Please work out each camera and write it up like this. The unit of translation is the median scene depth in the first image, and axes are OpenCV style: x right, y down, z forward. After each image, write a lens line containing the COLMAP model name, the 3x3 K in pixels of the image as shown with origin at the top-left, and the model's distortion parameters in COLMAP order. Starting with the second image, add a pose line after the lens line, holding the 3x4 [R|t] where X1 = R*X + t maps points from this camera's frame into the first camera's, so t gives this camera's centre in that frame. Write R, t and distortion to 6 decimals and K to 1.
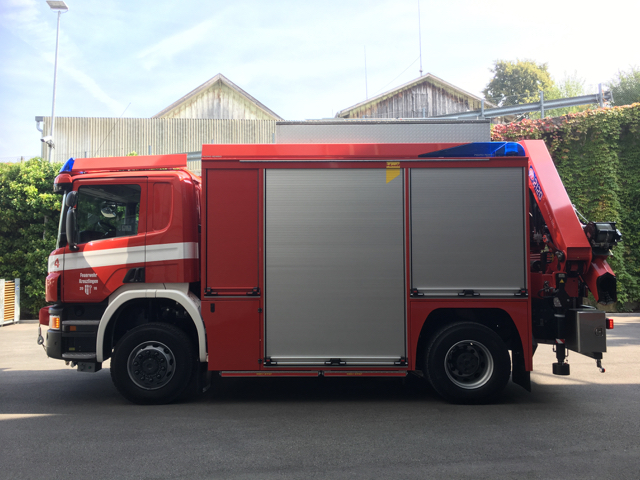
lens RADIAL K [[548.1, 0, 320.0], [0, 548.1, 240.0], [0, 0, 1]] dist [0.046409, -0.006873]
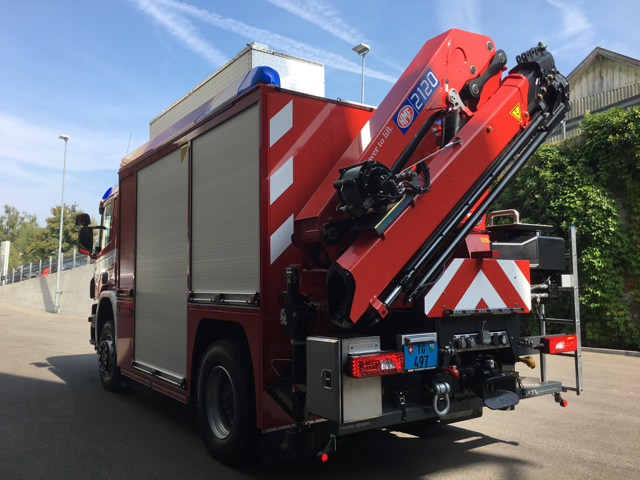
lens RADIAL K [[548.1, 0, 320.0], [0, 548.1, 240.0], [0, 0, 1]] dist [0.046409, -0.006873]
pose [[0.579267, -0.065718, -0.812485, 0.233091], [0.035779, 0.997834, -0.055202, 0.016300], [0.814353, 0.002907, 0.580363, 0.176500]]
